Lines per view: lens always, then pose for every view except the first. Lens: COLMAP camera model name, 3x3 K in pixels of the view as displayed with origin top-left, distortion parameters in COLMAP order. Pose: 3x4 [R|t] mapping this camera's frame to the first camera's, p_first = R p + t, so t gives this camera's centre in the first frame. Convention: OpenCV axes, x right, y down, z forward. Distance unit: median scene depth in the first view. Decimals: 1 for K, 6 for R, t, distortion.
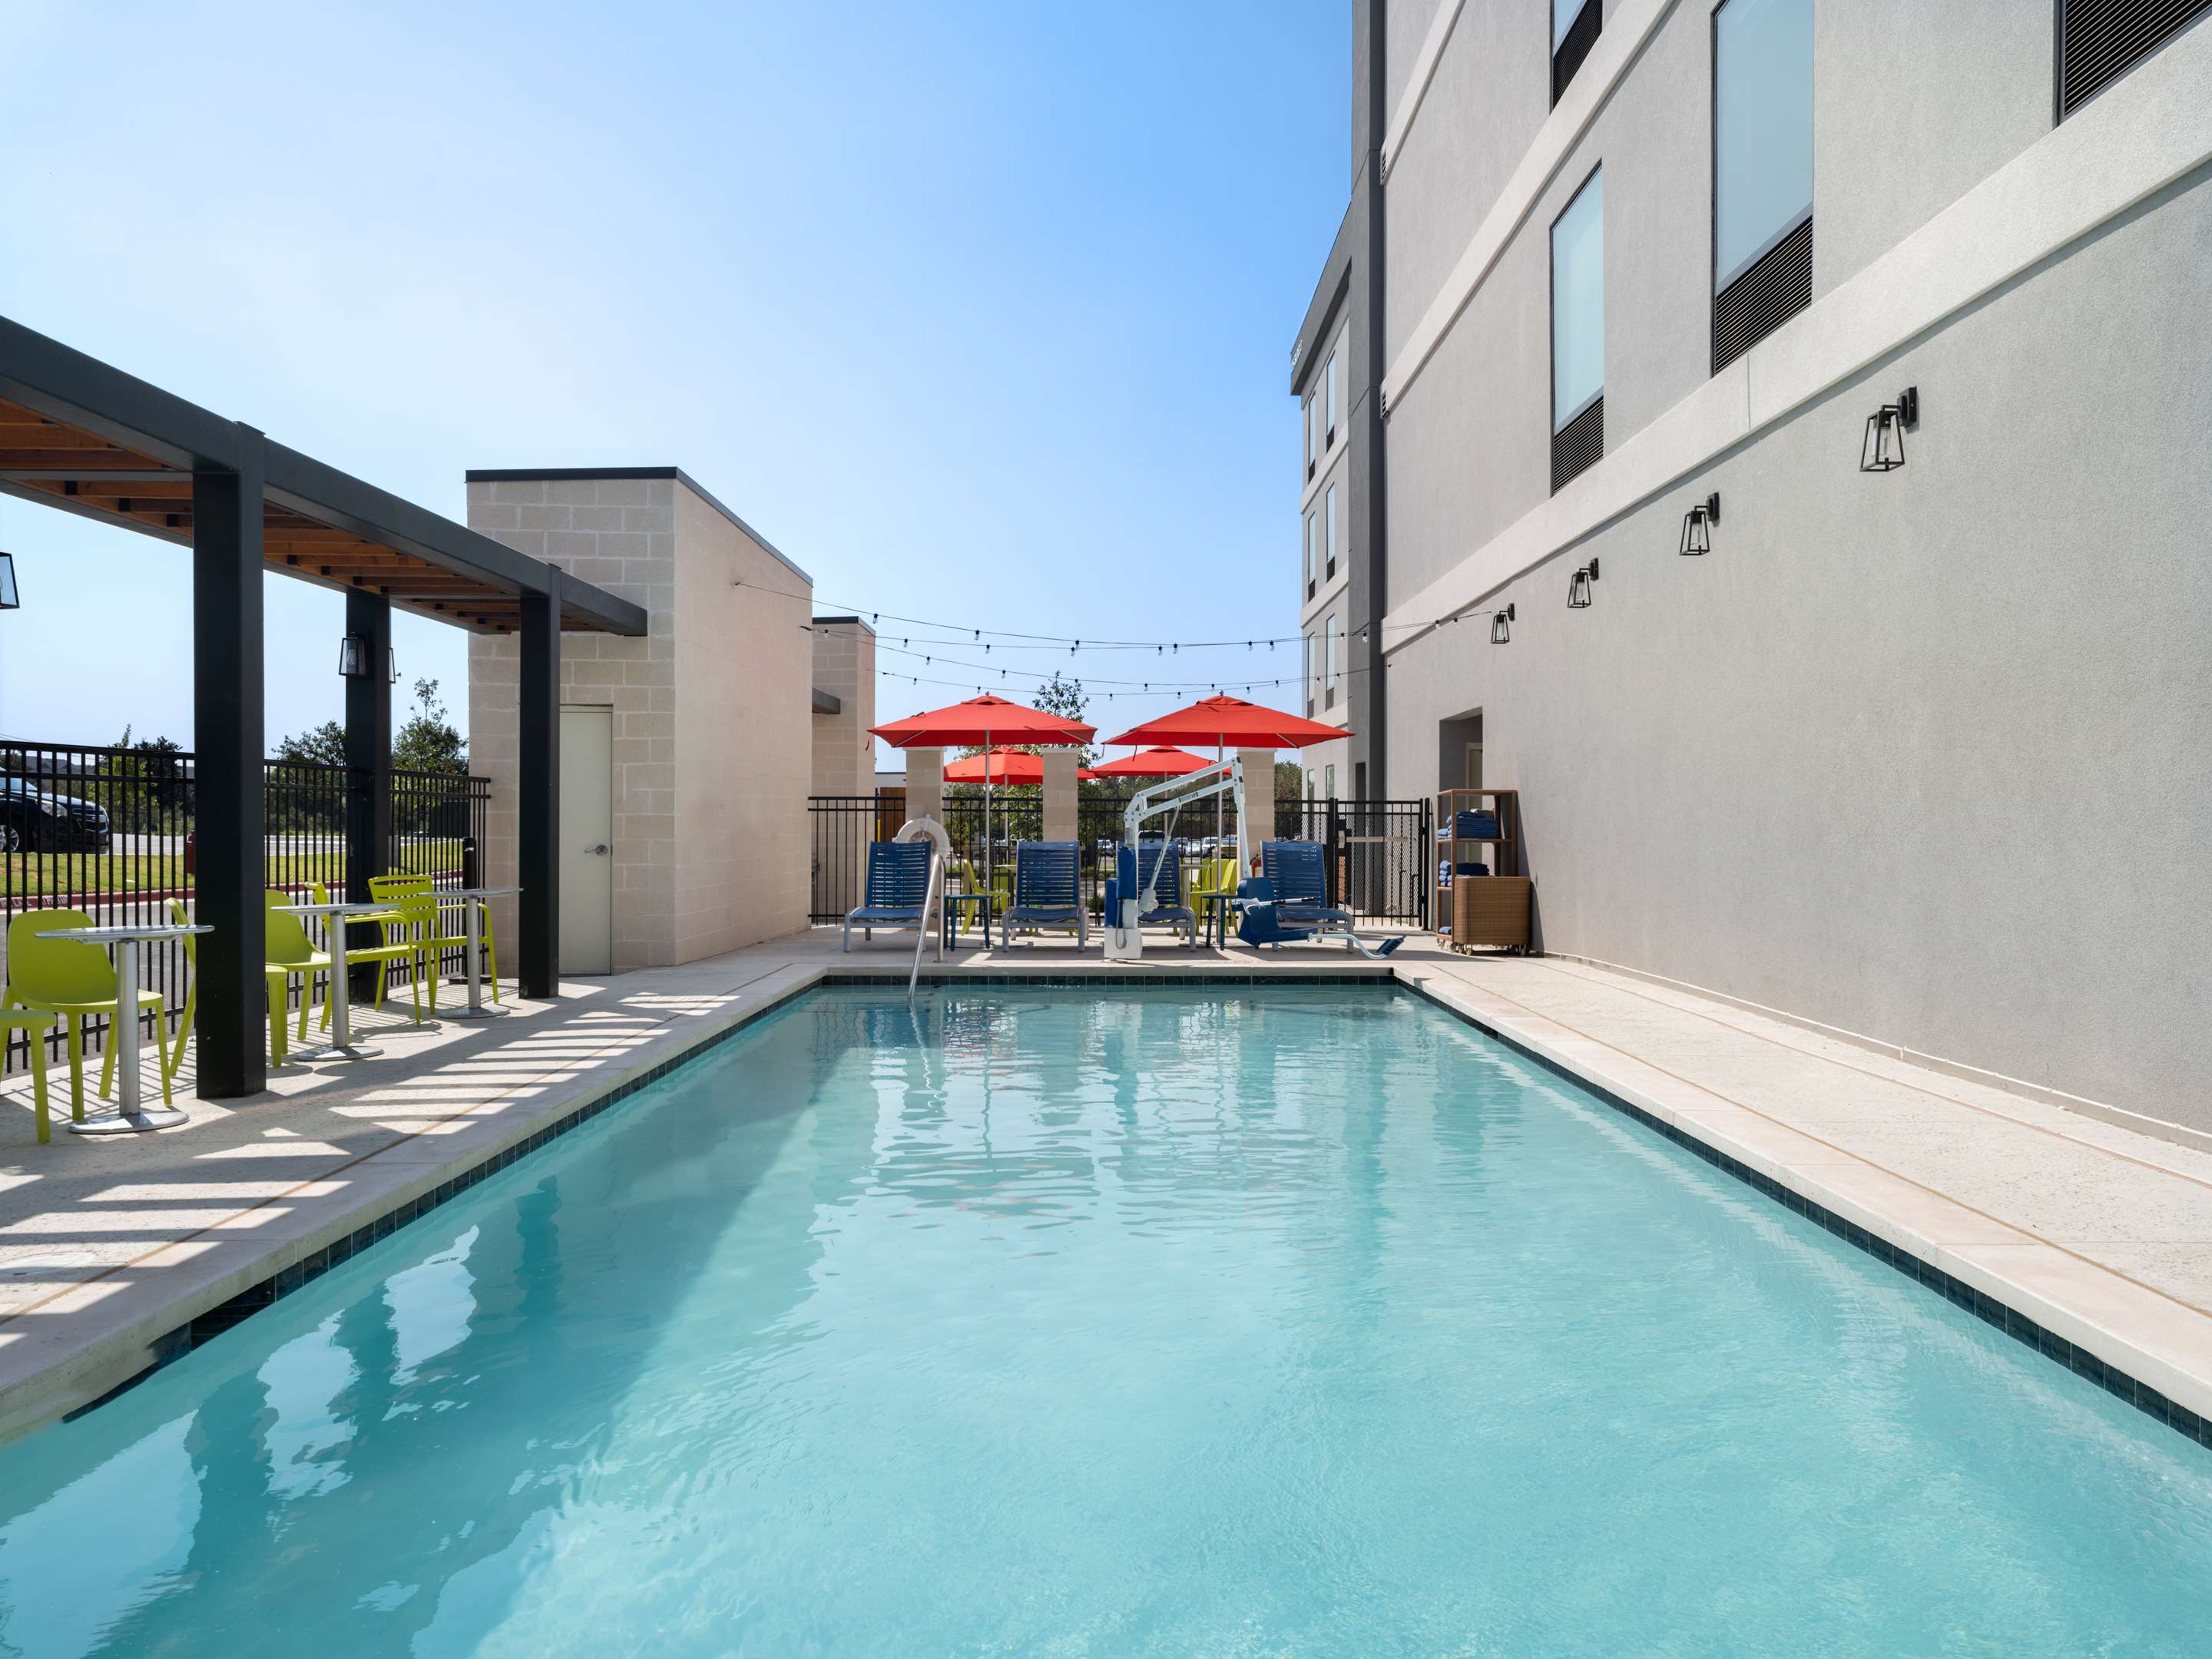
lens RADIAL K [[1643.7, 0, 1103.3], [0, 1643.7, 838.0], [0, 0, 1]] dist [0.006578, 0.001088]
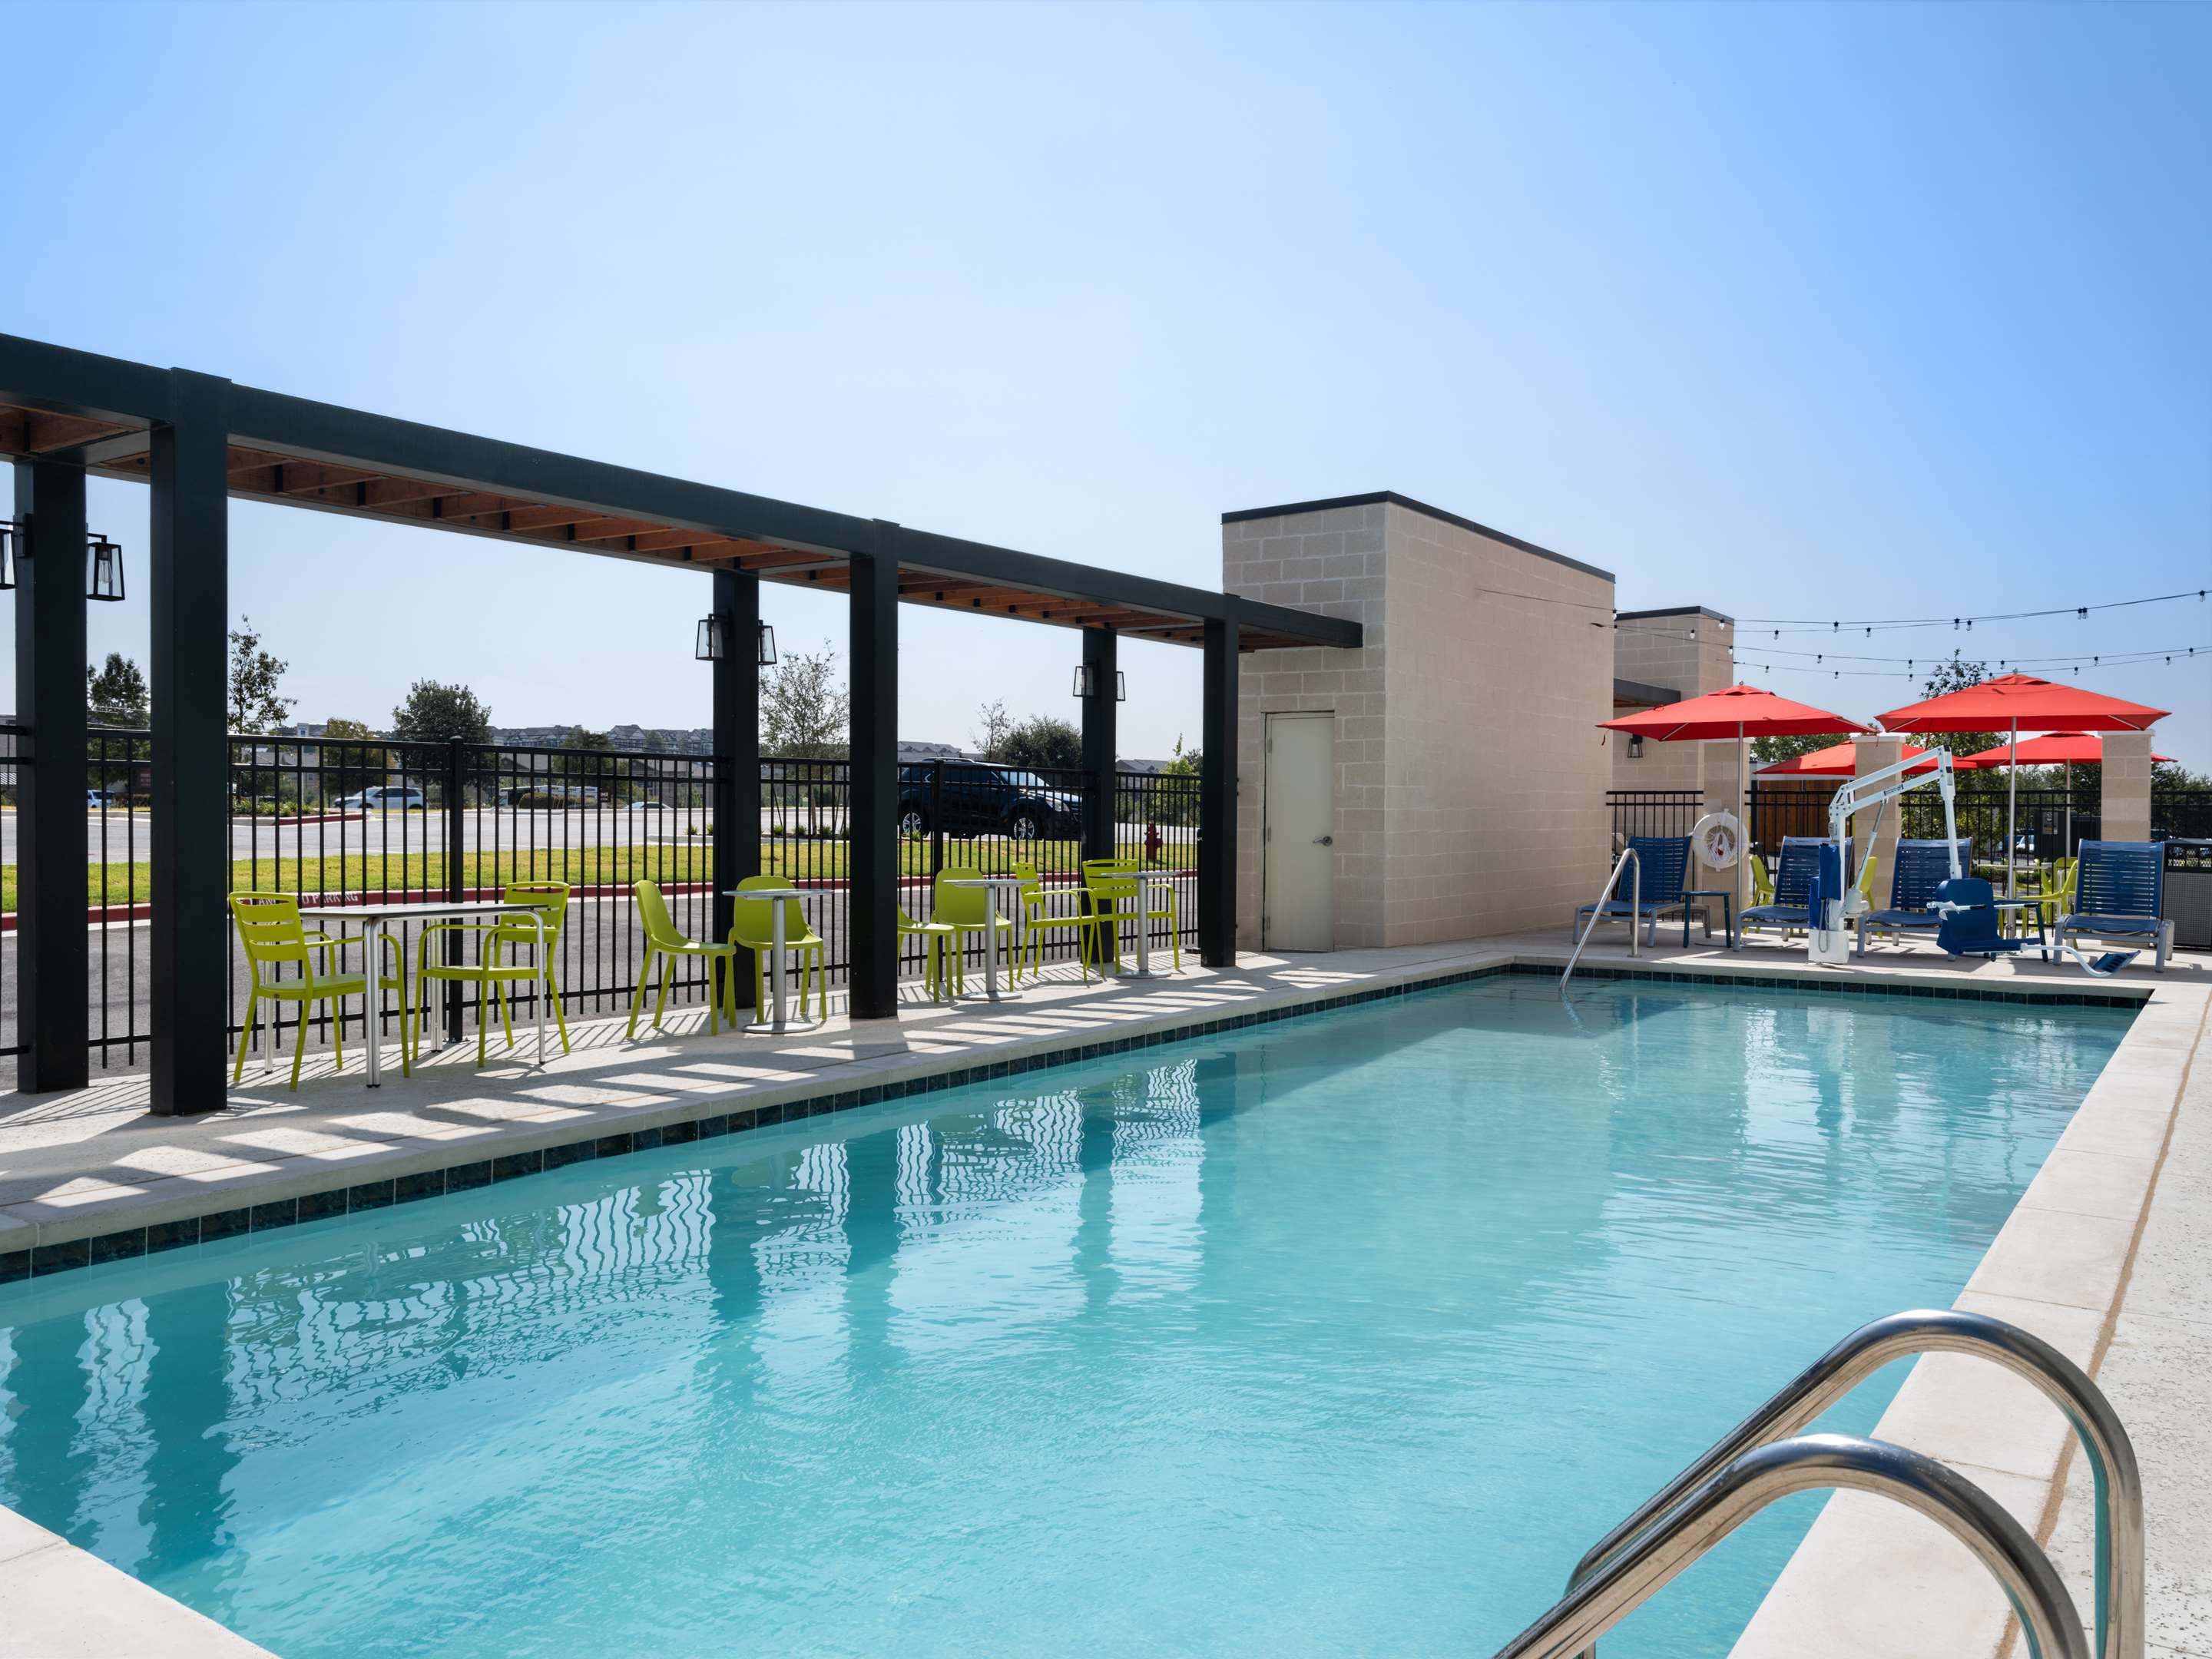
lens RADIAL K [[1643.7, 0, 1104.3], [0, 1643.7, 821.4], [0, 0, 1]] dist [0.006578, 0.001088]
pose [[0.825961, 0.003829, -0.563714, 0.200843], [-0.007685, 0.999960, -0.004467, 0.000265], [0.563675, 0.008022, 0.825958, -0.006316]]
